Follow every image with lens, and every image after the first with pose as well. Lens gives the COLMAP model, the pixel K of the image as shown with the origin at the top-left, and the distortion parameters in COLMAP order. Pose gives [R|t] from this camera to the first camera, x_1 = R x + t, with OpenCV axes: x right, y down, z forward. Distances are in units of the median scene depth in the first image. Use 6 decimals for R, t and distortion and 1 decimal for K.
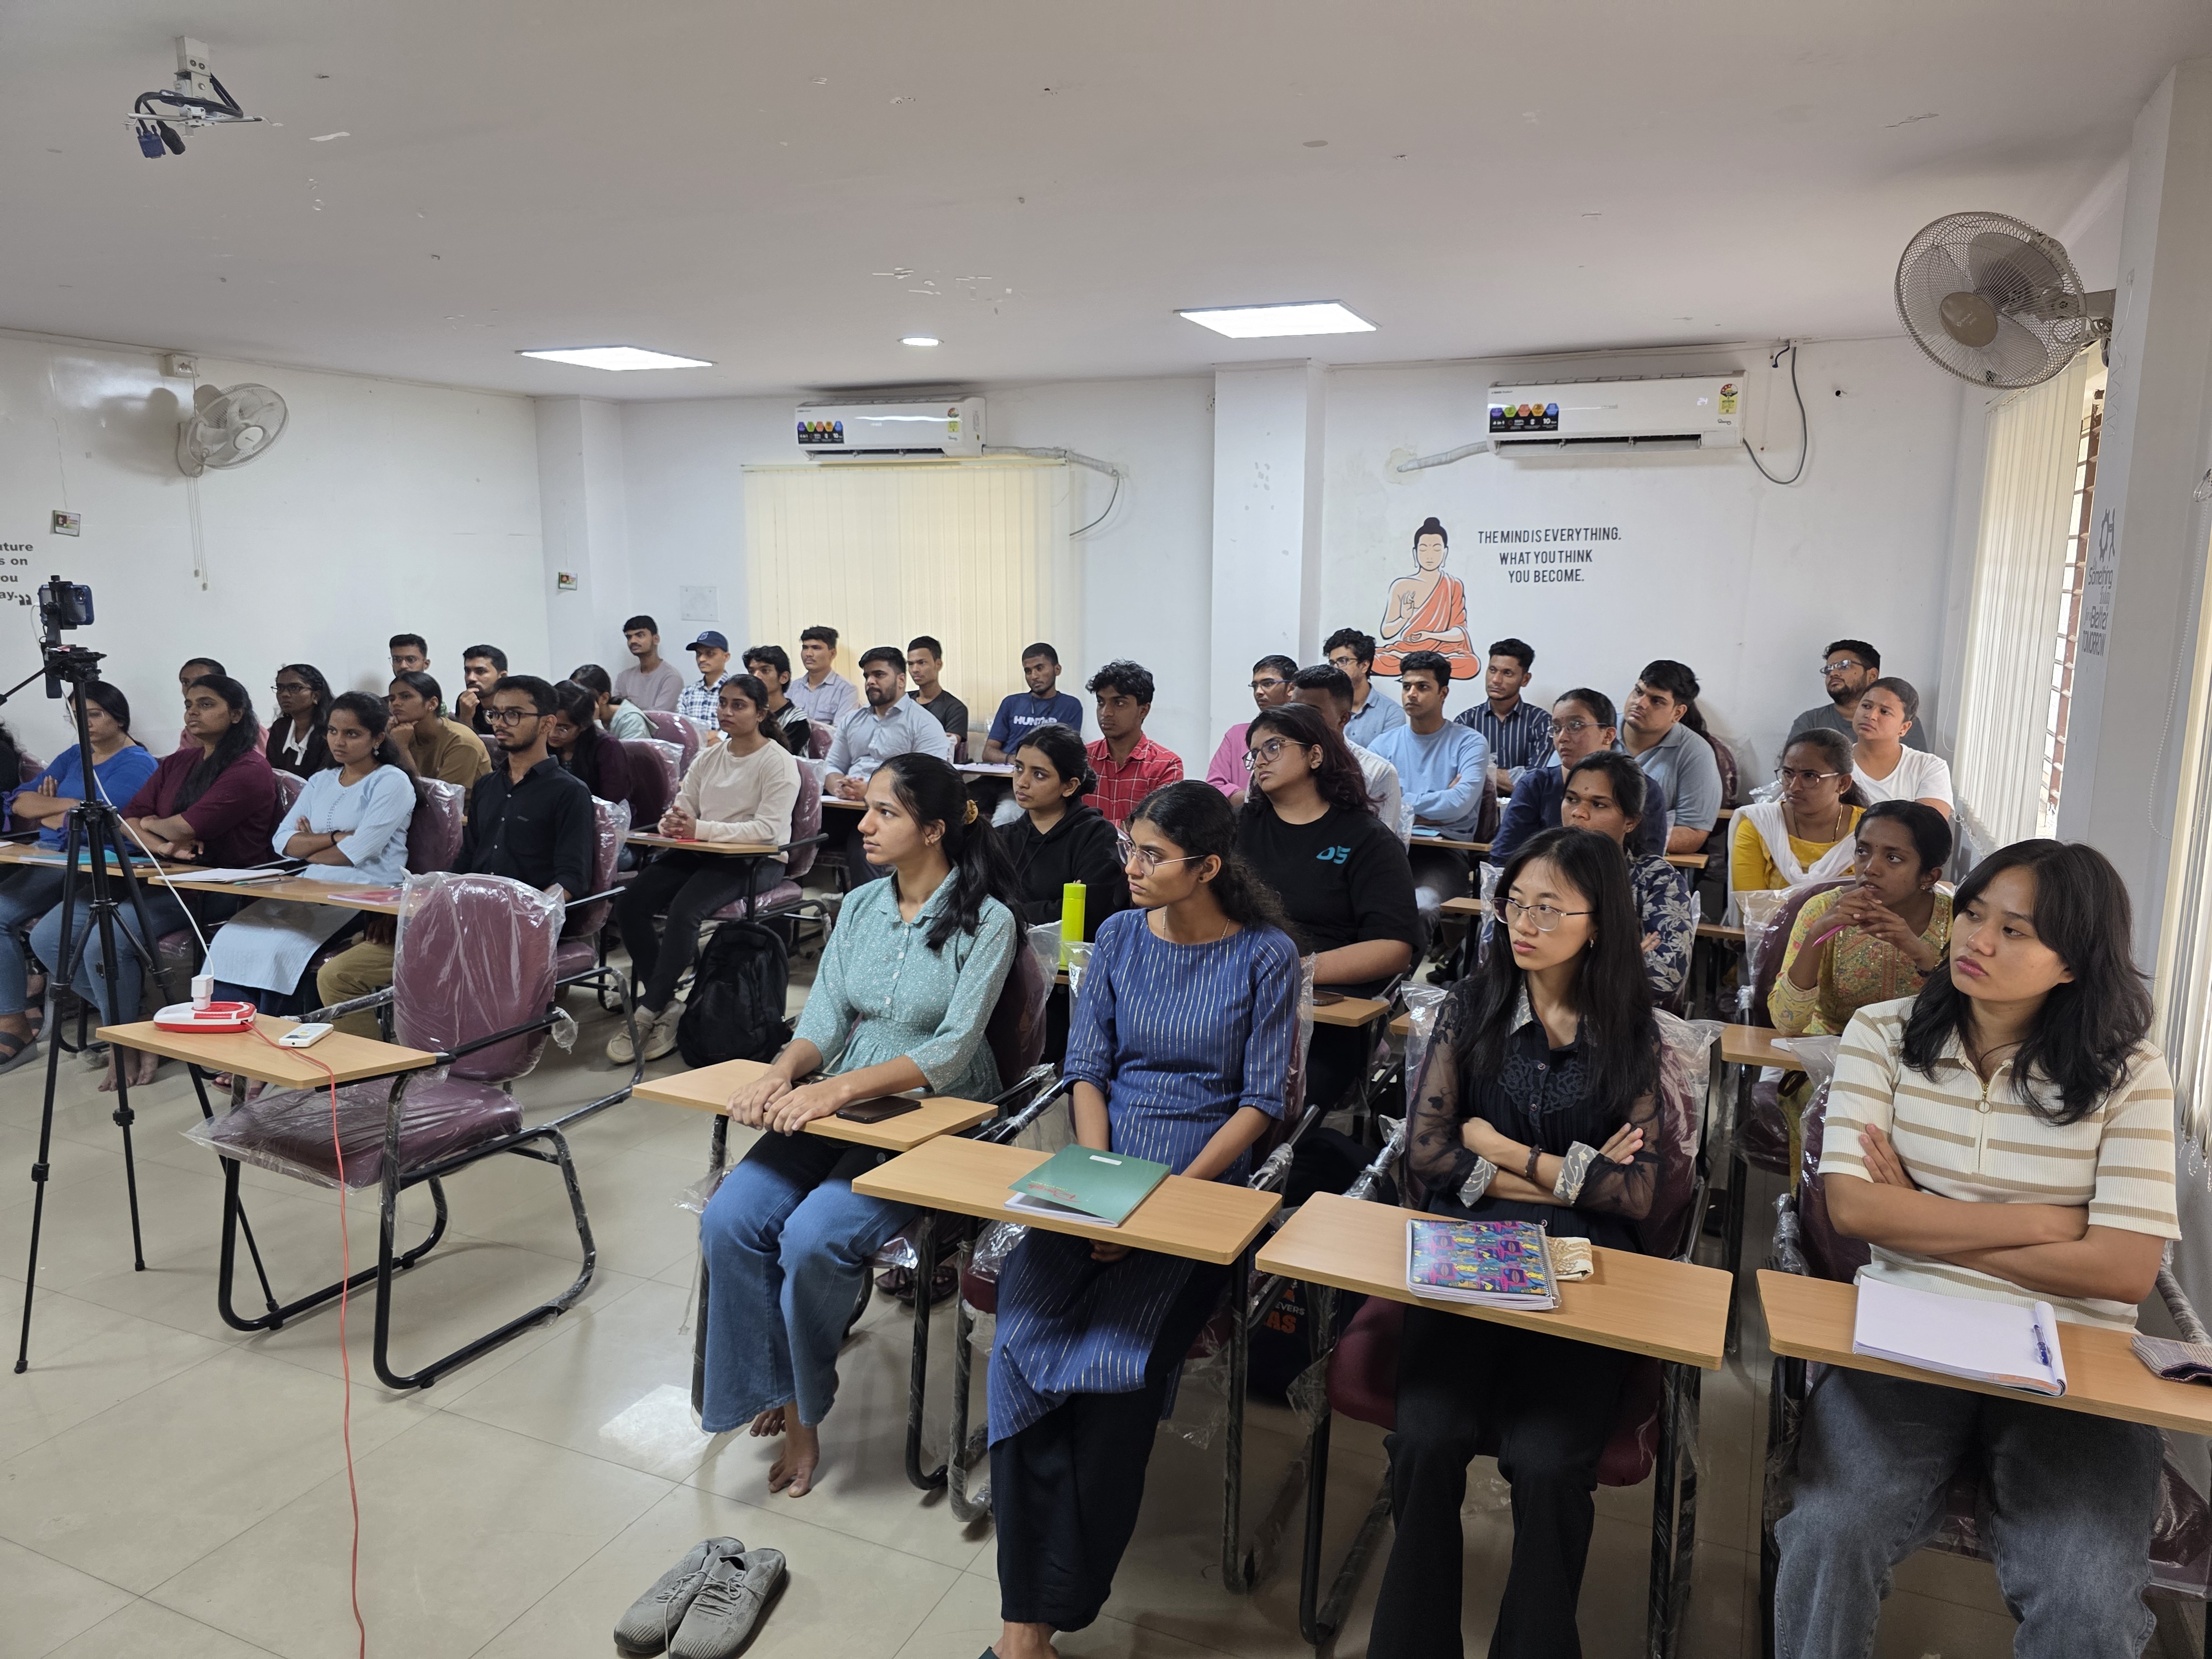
lens RADIAL K [[1494.7, 0, 1142.6], [0, 1494.7, 827.1], [0, 0, 1]] dist [0.055650, -0.055783]
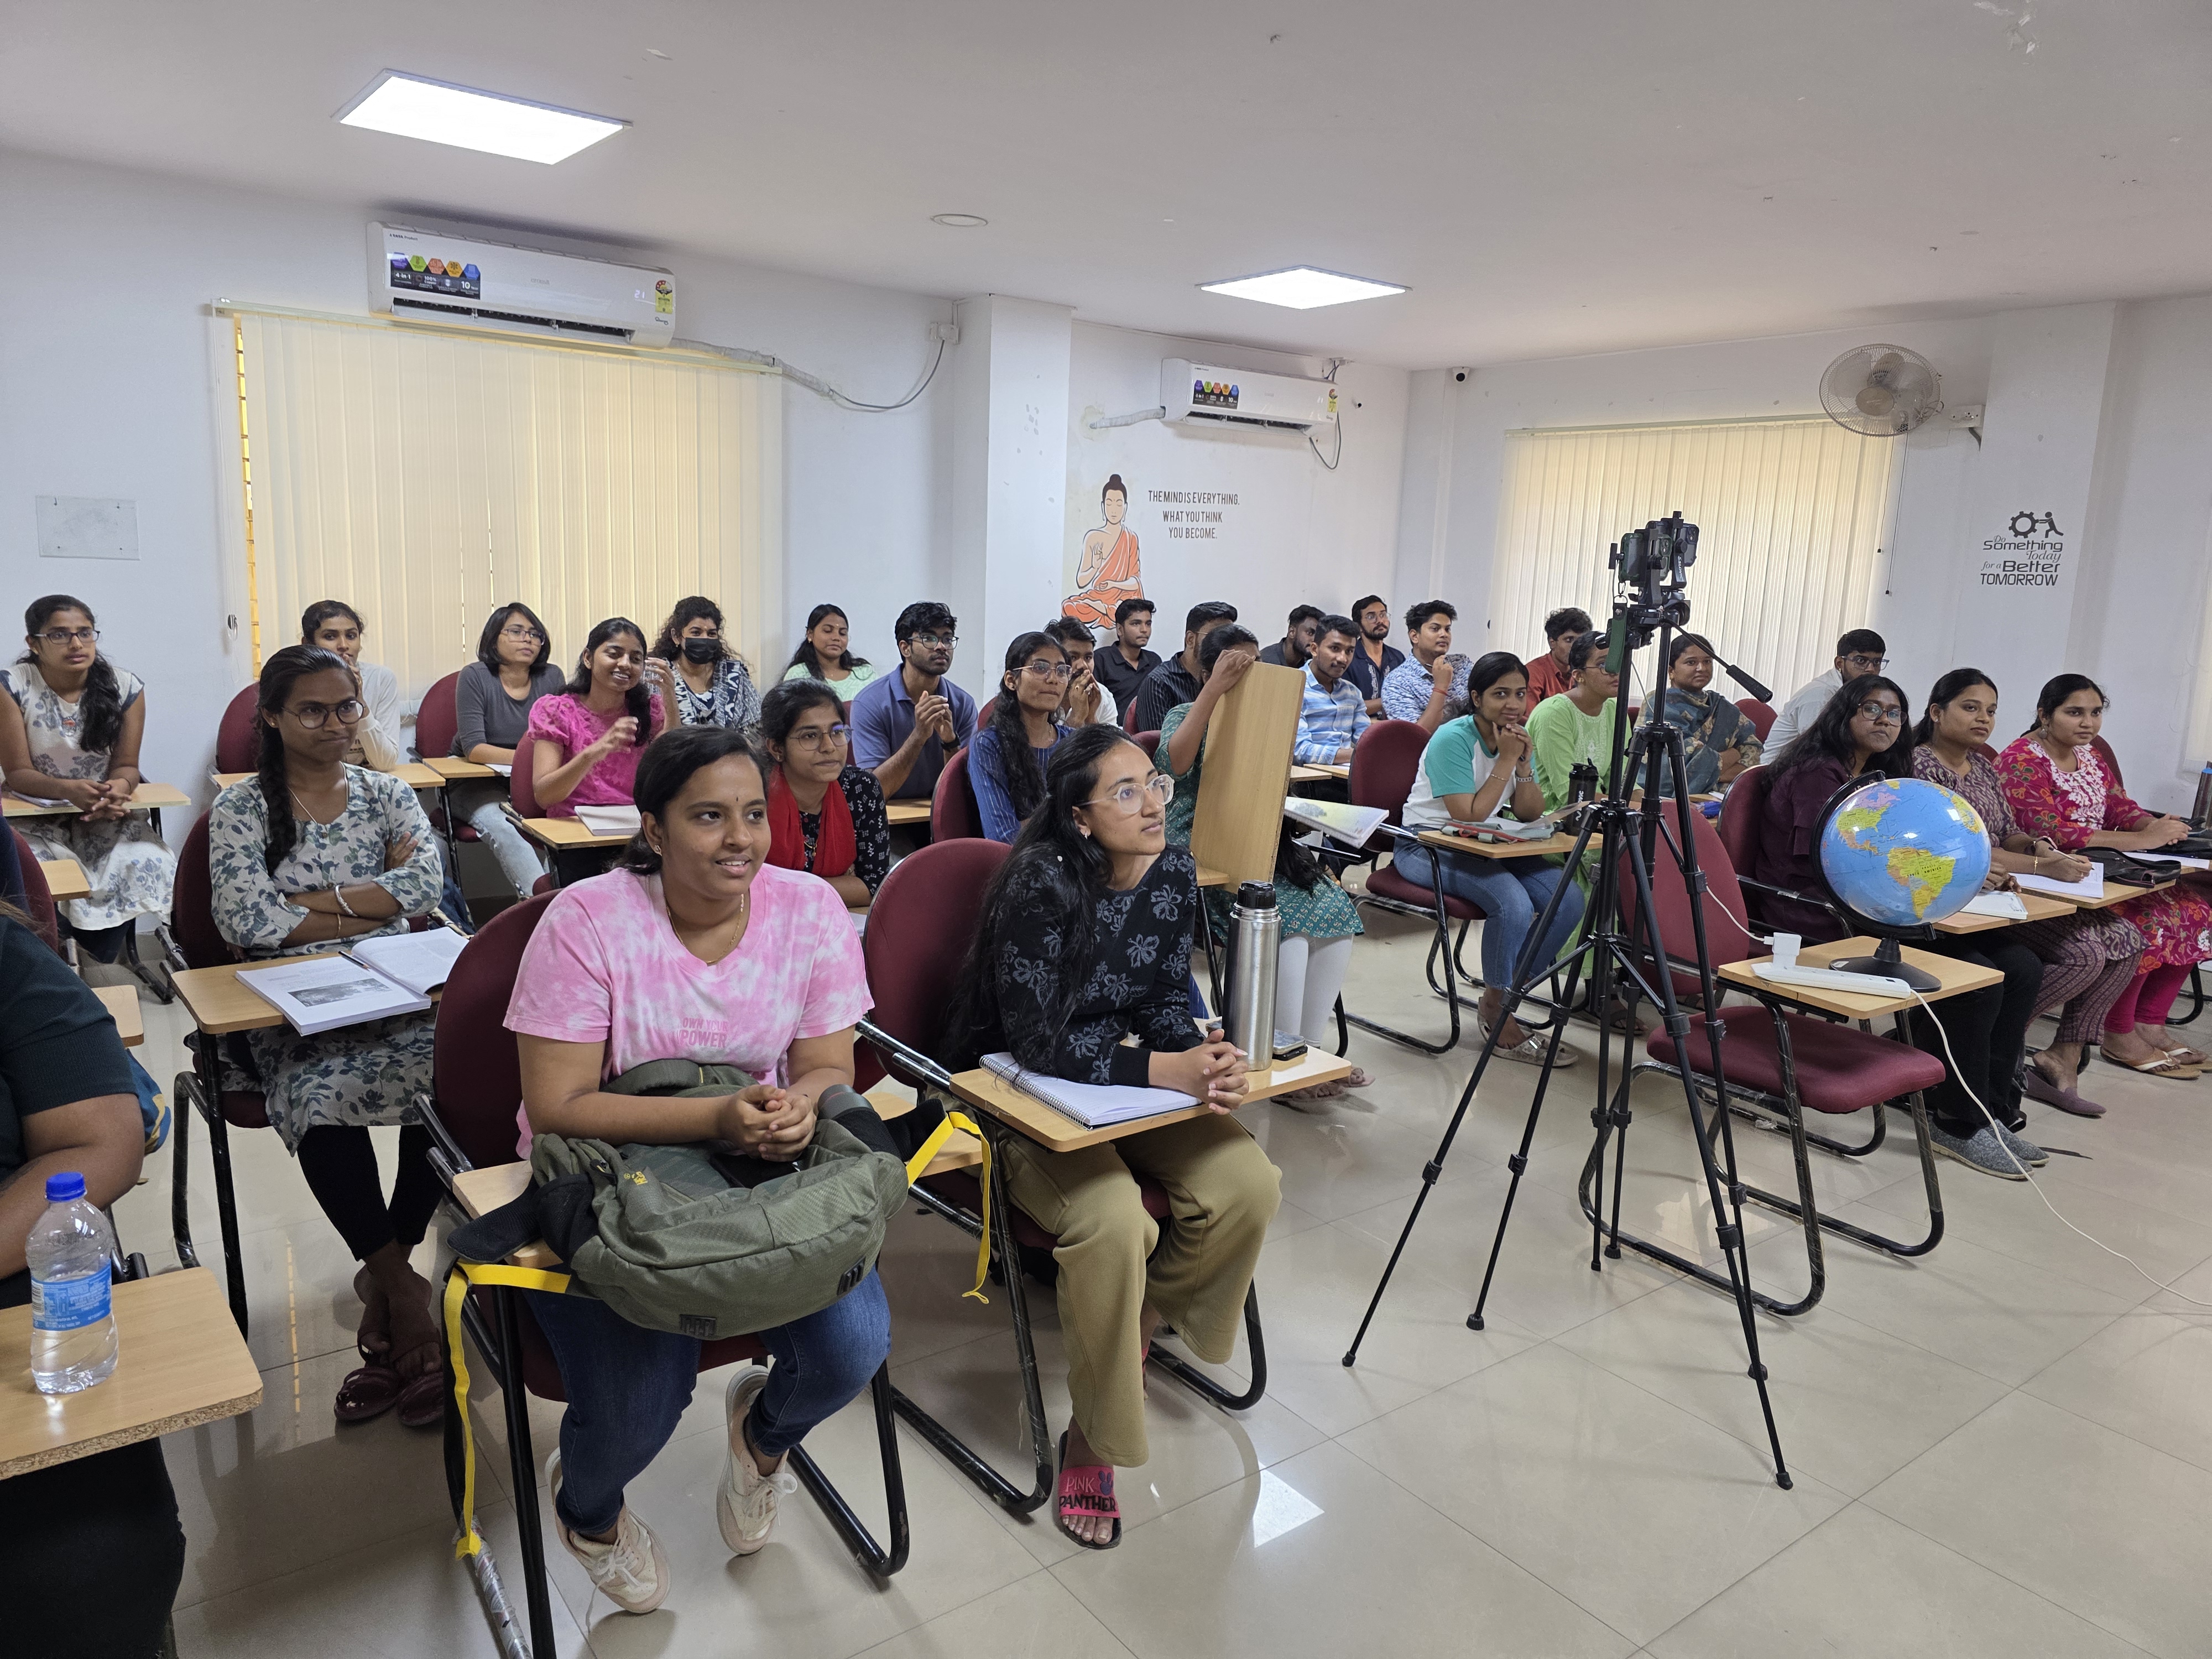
lens RADIAL K [[1491.3, 0, 1110.6], [0, 1491.3, 840.0], [0, 0, 1]] dist [0.066185, -0.071239]
pose [[0.488018, -0.147269, 0.860320, -1.144307], [0.114875, 0.987926, 0.103950, -0.087052], [-0.865241, 0.048100, 0.499043, 0.708585]]
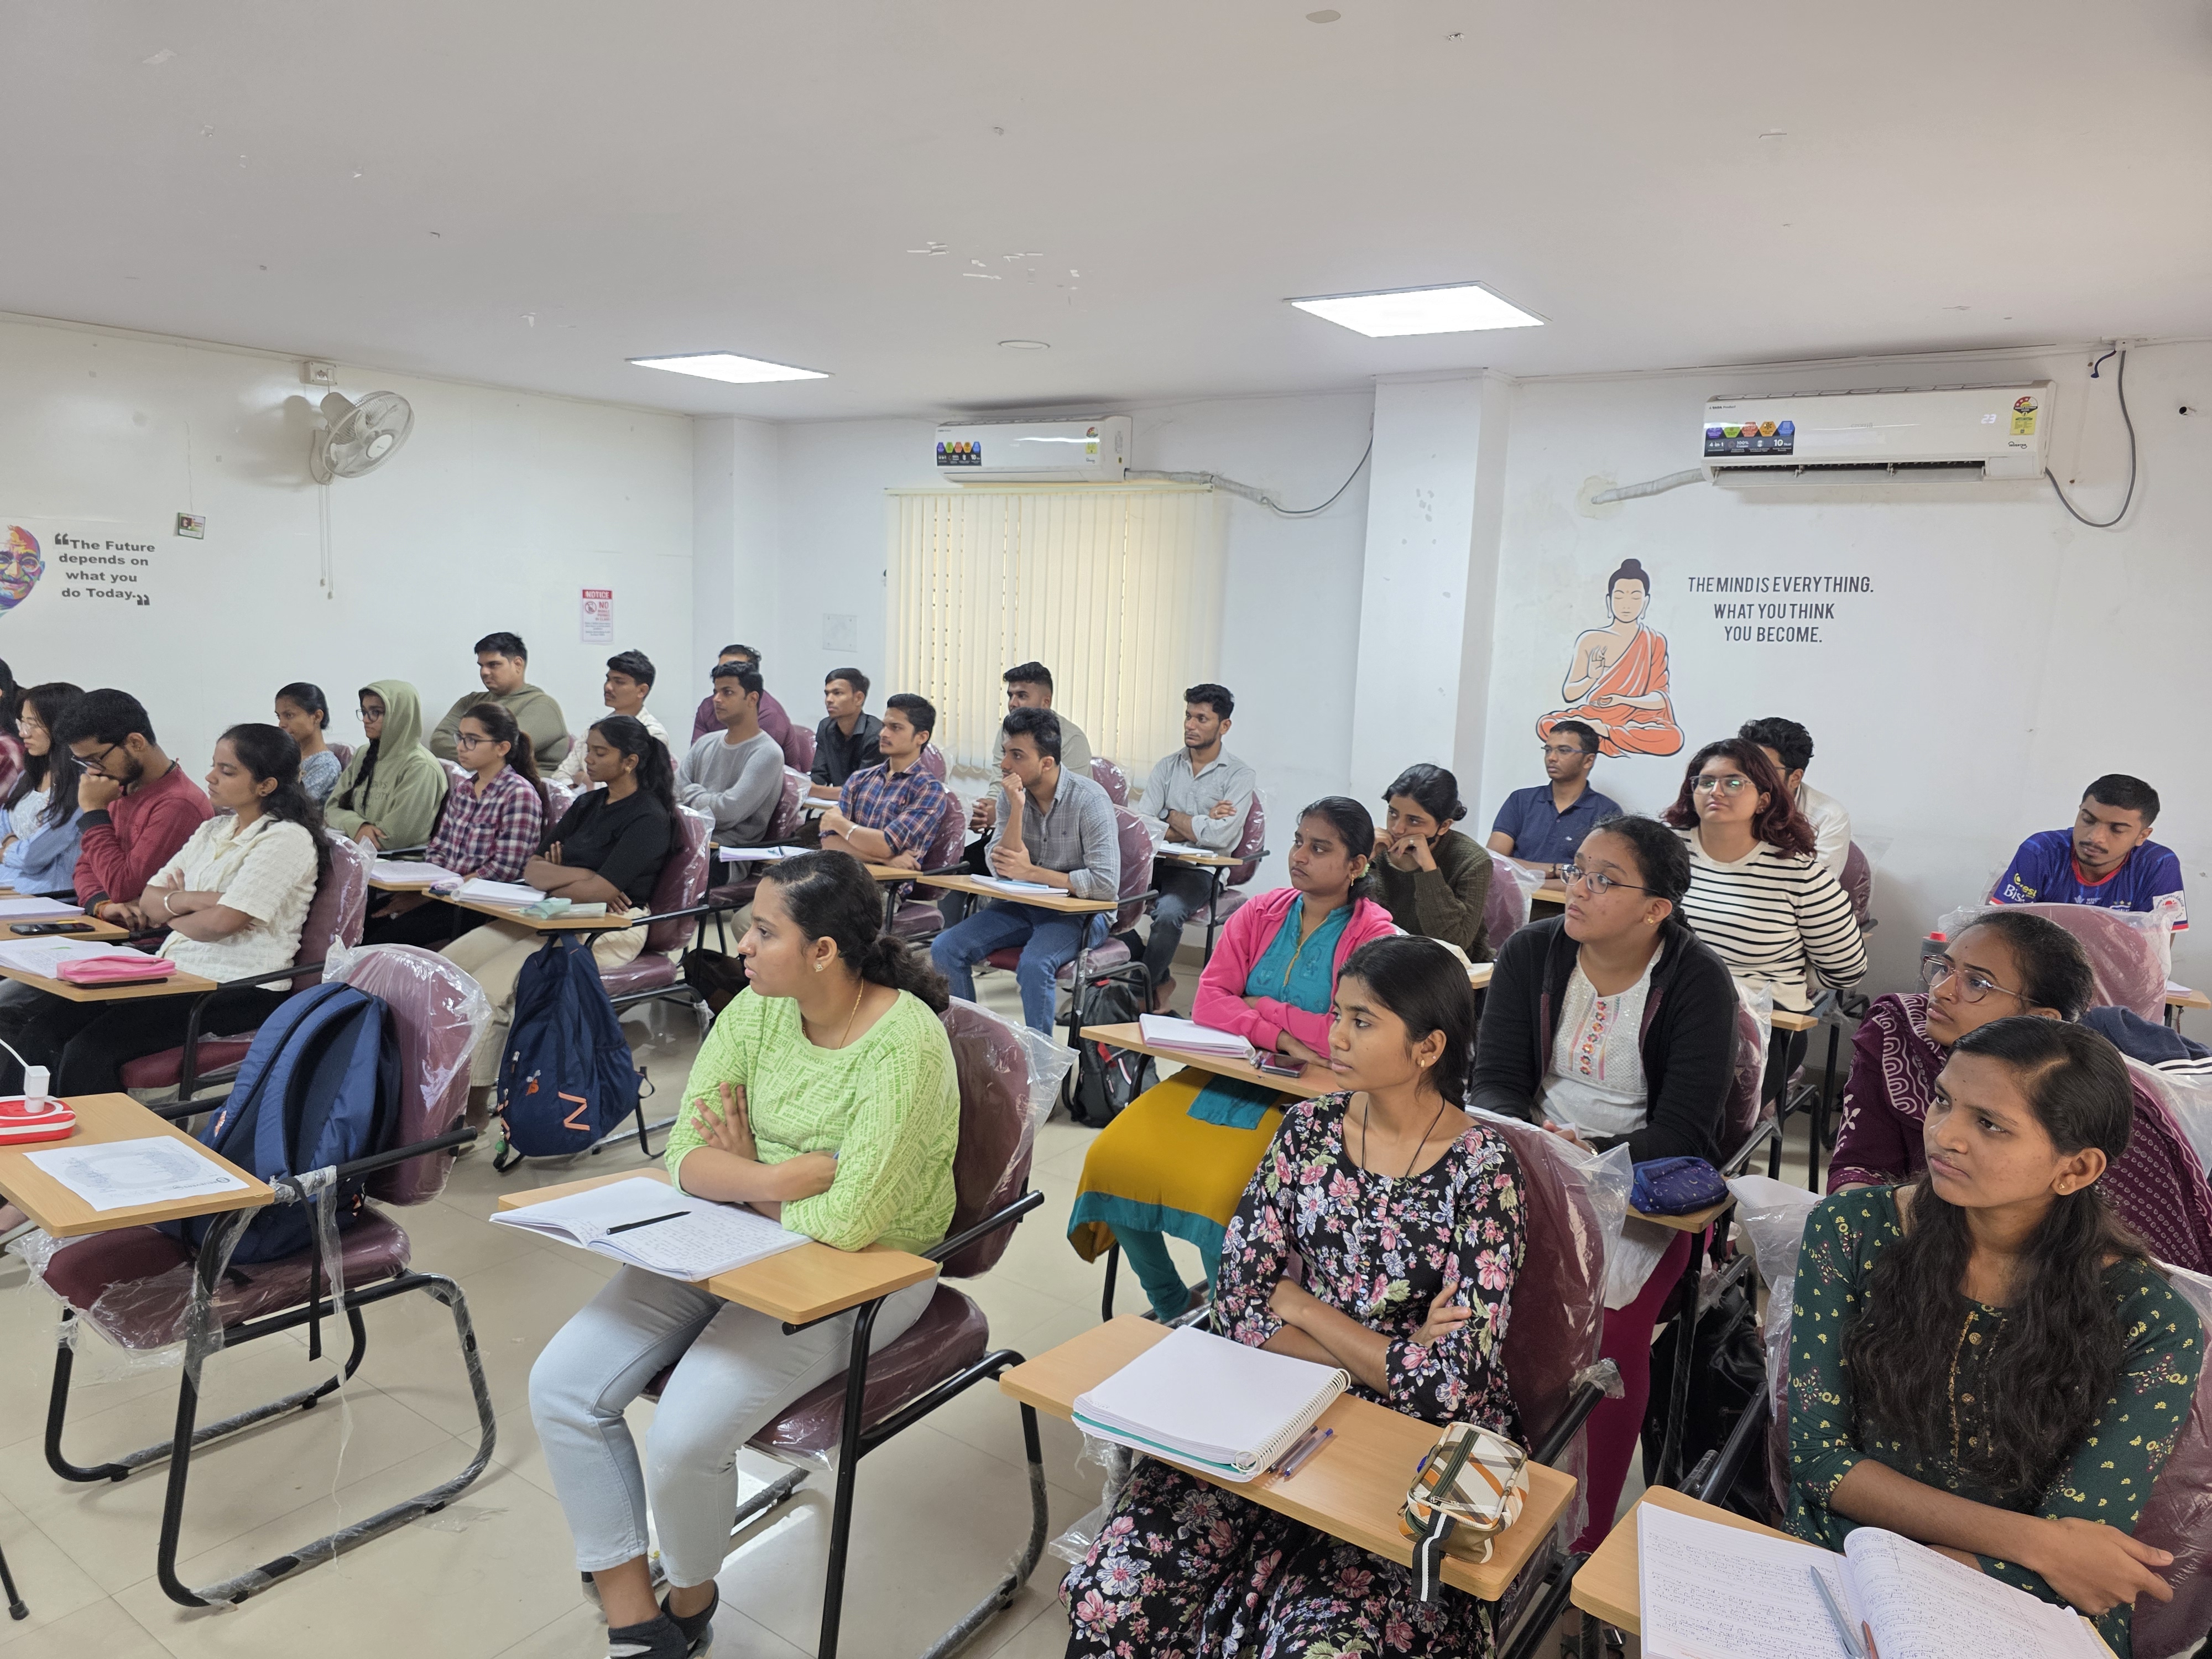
lens RADIAL K [[1501.0, 0, 1095.1], [0, 1501.0, 824.8], [0, 0, 1]] dist [0.044798, -0.037317]
pose [[0.976920, 0.063944, -0.203809, 0.122410], [-0.070445, 0.997207, -0.024798, -0.027026], [0.201654, 0.038583, 0.978697, 0.191200]]
